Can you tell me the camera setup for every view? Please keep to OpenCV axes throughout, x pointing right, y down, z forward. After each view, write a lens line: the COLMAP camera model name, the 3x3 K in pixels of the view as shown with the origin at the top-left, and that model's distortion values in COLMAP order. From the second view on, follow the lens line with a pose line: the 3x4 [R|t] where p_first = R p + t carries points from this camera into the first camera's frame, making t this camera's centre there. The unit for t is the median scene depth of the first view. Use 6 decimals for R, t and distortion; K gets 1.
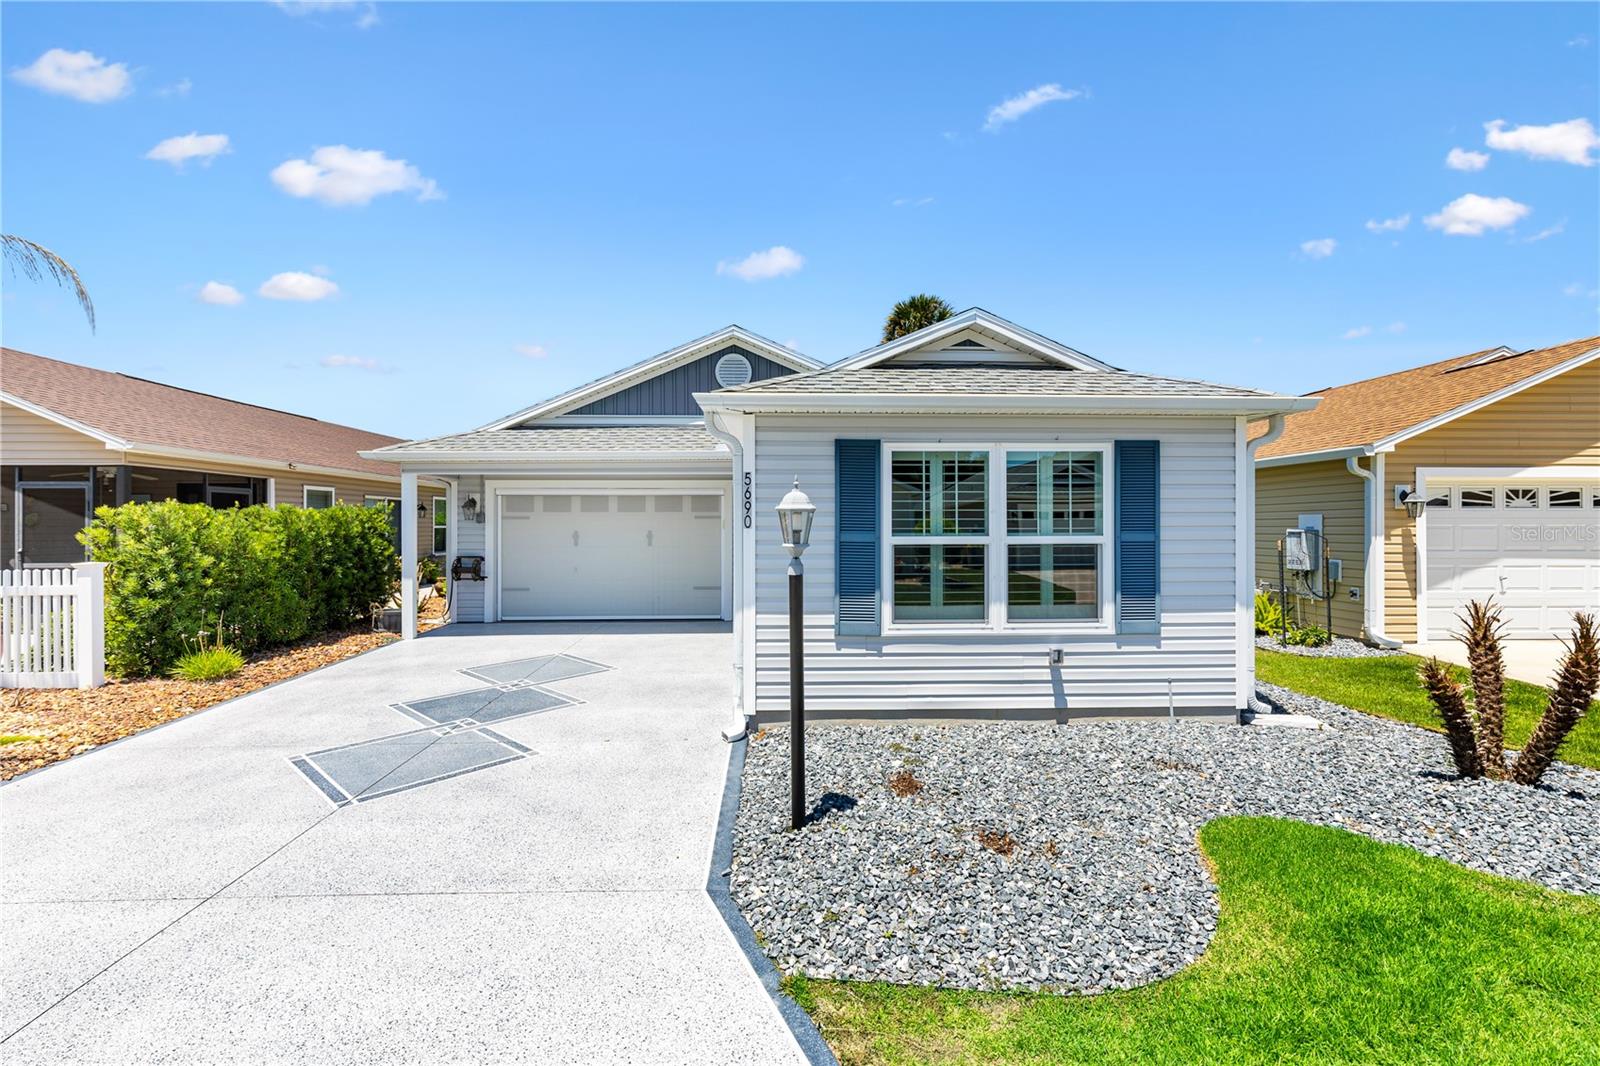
lens RADIAL K [[723.5, 0, 857.0], [0, 723.5, 527.3], [0, 0, 1]] dist [0.007631, -0.000594]
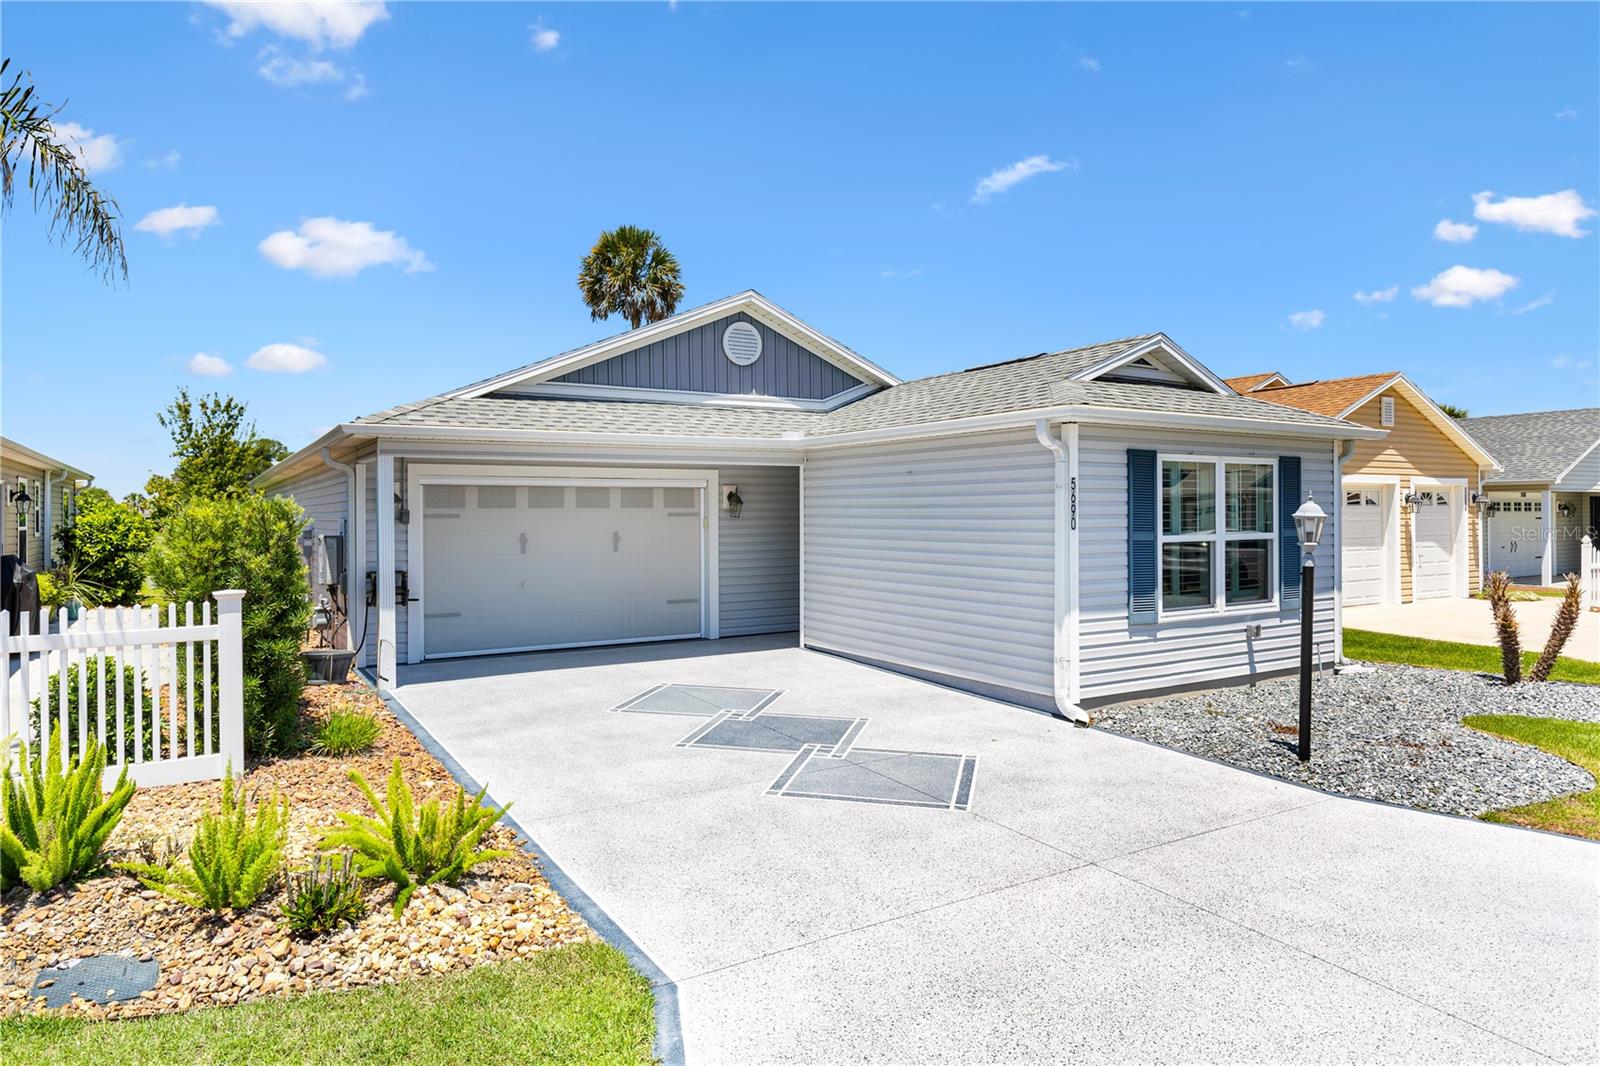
lens RADIAL K [[985.2, 0, 797.9], [0, 985.2, 525.2], [0, 0, 1]] dist [-0.005041, 0.001569]
pose [[0.866283, -0.008841, 0.499475, -1.213990], [0.005510, 0.999952, 0.008144, -0.019369], [-0.499523, -0.004303, 0.866290, -0.056526]]
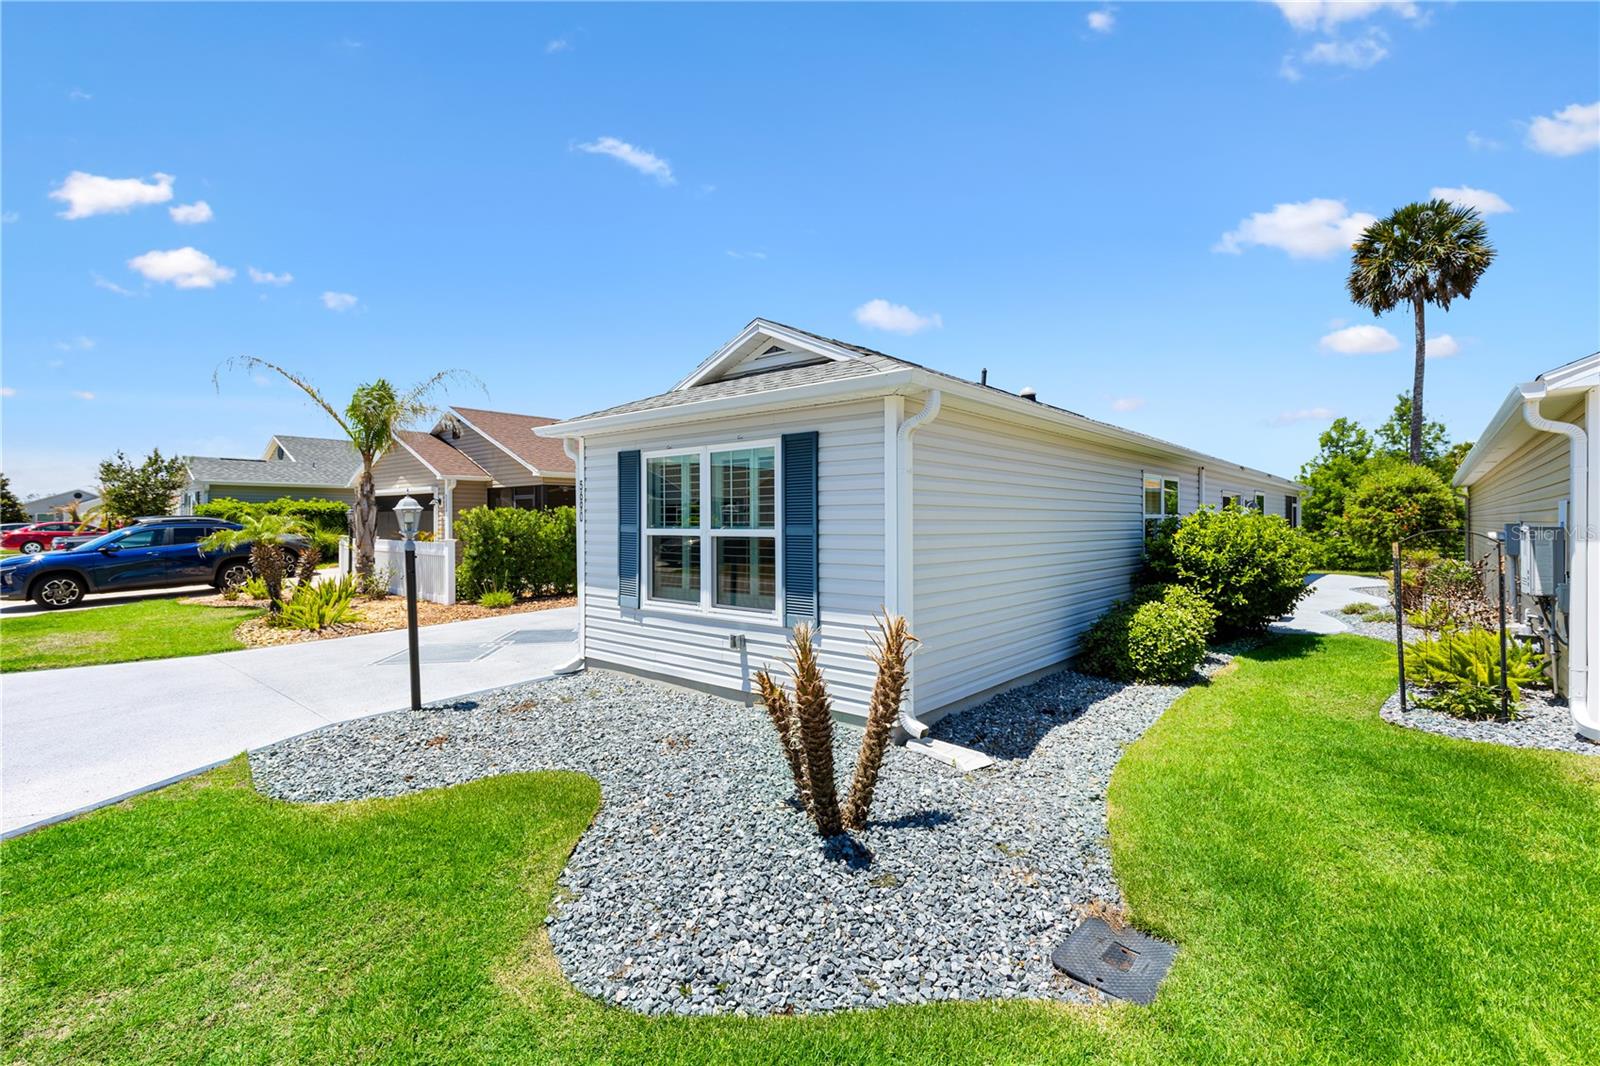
lens RADIAL K [[723.5, 0, 784.9], [0, 723.5, 531.0], [0, 0, 1]] dist [0.007631, -0.000594]
pose [[0.726077, 0.009793, -0.687544, 1.047690], [0.001097, 0.999881, 0.015400, -0.001996], [0.687612, -0.011936, 0.725980, 0.270332]]
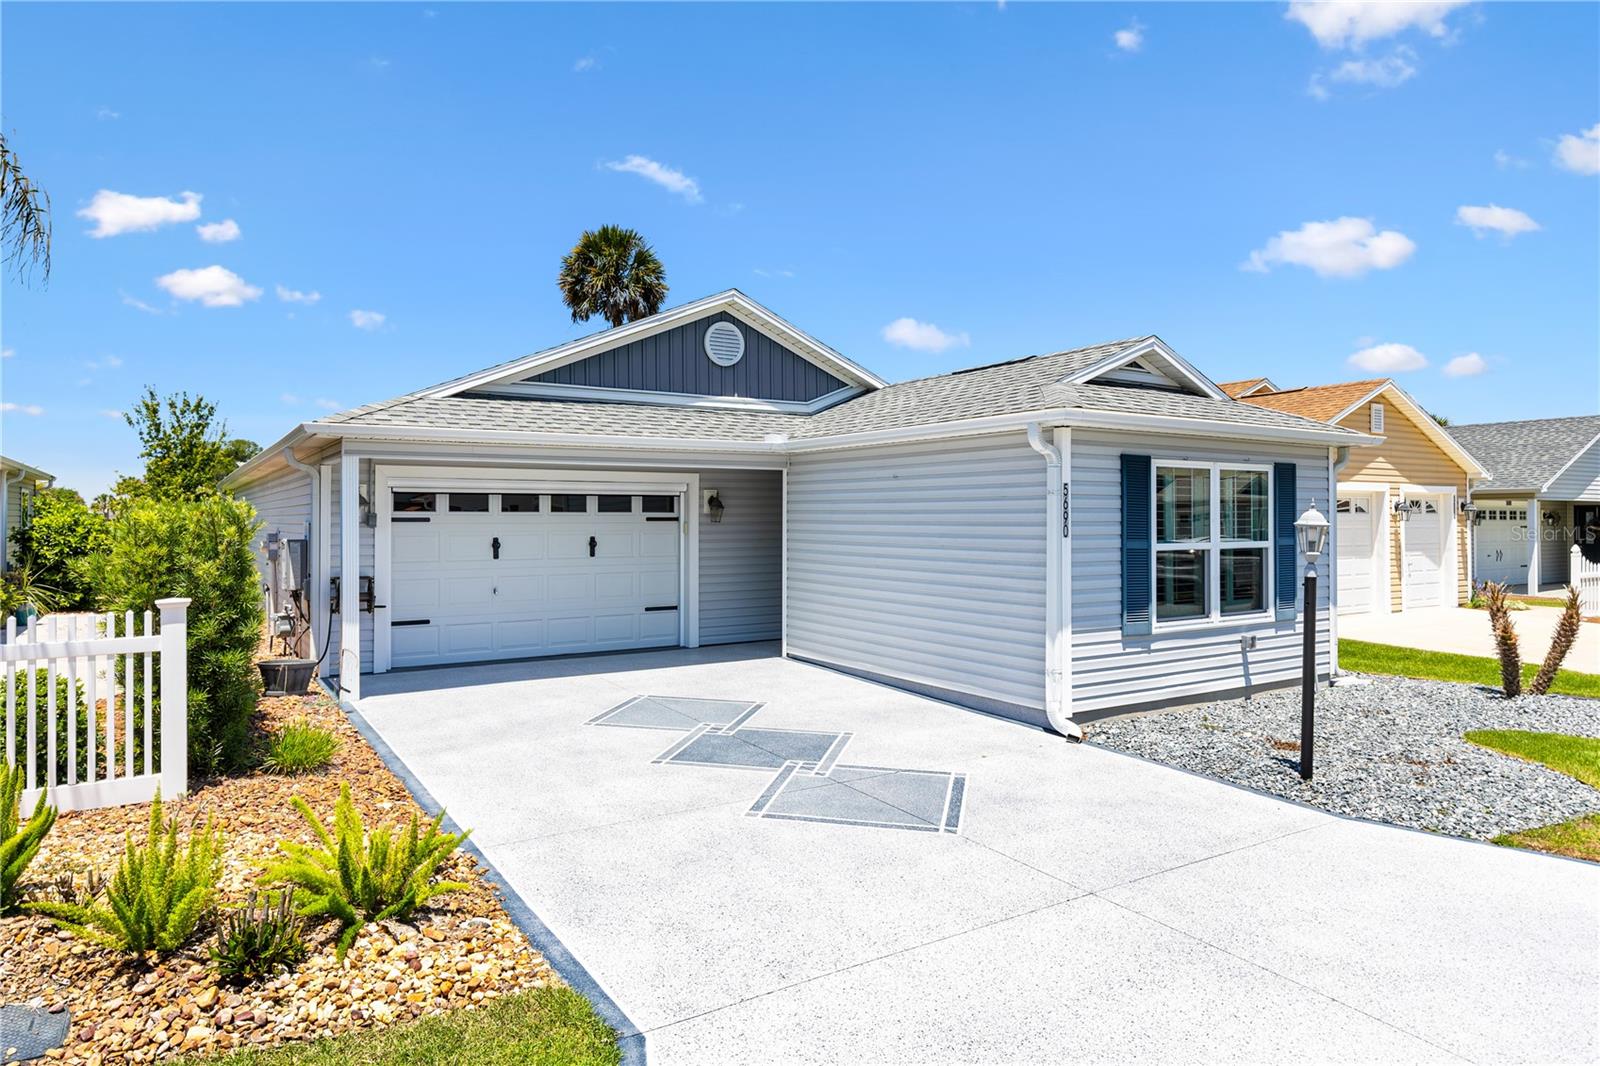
lens RADIAL K [[985.2, 0, 795.9], [0, 985.2, 520.8], [0, 0, 1]] dist [-0.005041, 0.001569]
pose [[0.858704, -0.000261, 0.512472, -1.186011], [0.000644, 1.000000, -0.000570, -0.021486], [-0.512472, 0.000820, 0.858704, -0.009263]]
